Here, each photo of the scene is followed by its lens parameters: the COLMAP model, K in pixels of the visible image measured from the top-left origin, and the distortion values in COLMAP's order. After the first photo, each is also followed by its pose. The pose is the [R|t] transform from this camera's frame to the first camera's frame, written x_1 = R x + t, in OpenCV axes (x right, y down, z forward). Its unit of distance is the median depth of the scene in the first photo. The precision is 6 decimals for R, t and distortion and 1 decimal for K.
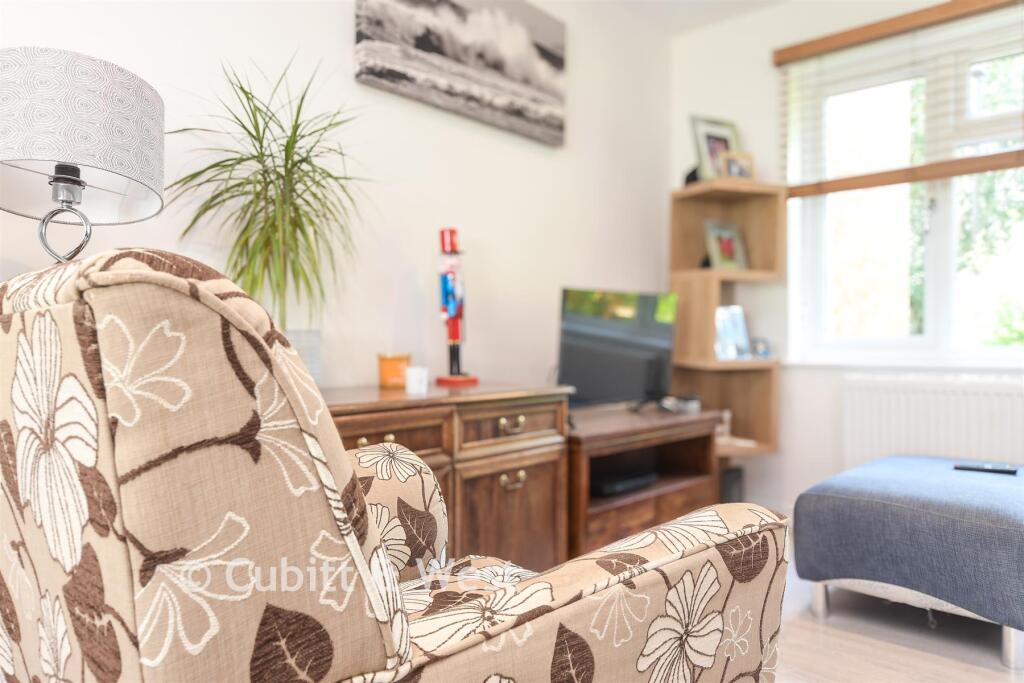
lens RADIAL K [[721.4, 0, 512.0], [0, 721.4, 341.5], [0, 0, 1]] dist [0.026468, 0.003568]
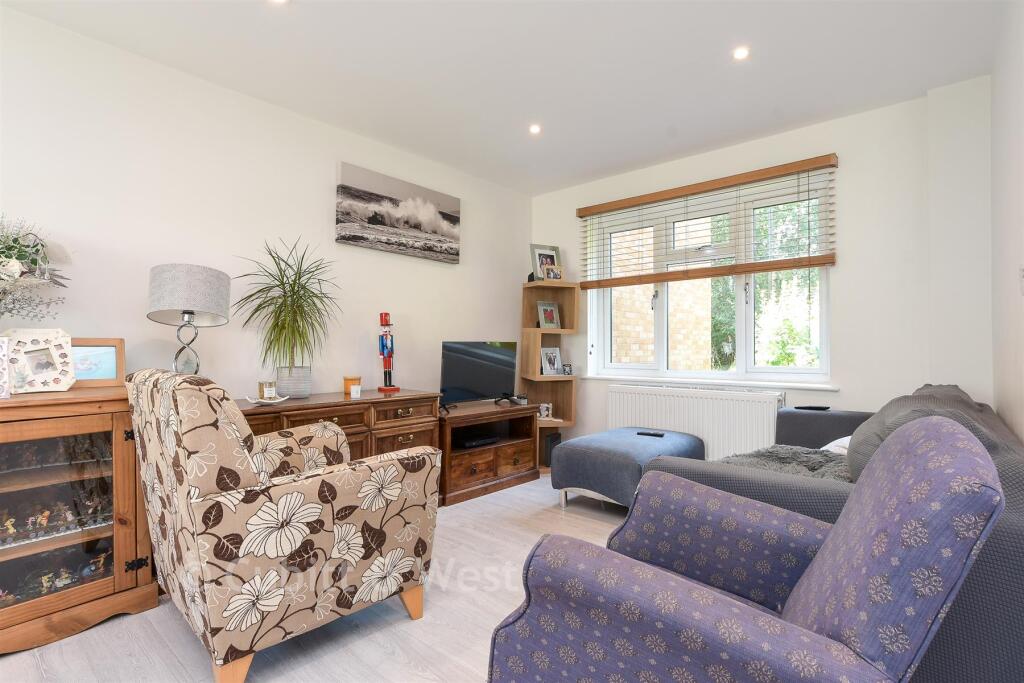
lens RADIAL K [[492.6, 0, 512.0], [0, 492.6, 341.5], [0, 0, 1]] dist [-0.001297, -0.000140]
pose [[0.999988, 0.004900, 0.000540, 0.274653], [-0.004893, 0.999916, -0.012023, -0.064825], [-0.000599, 0.012021, 0.999928, -0.373852]]
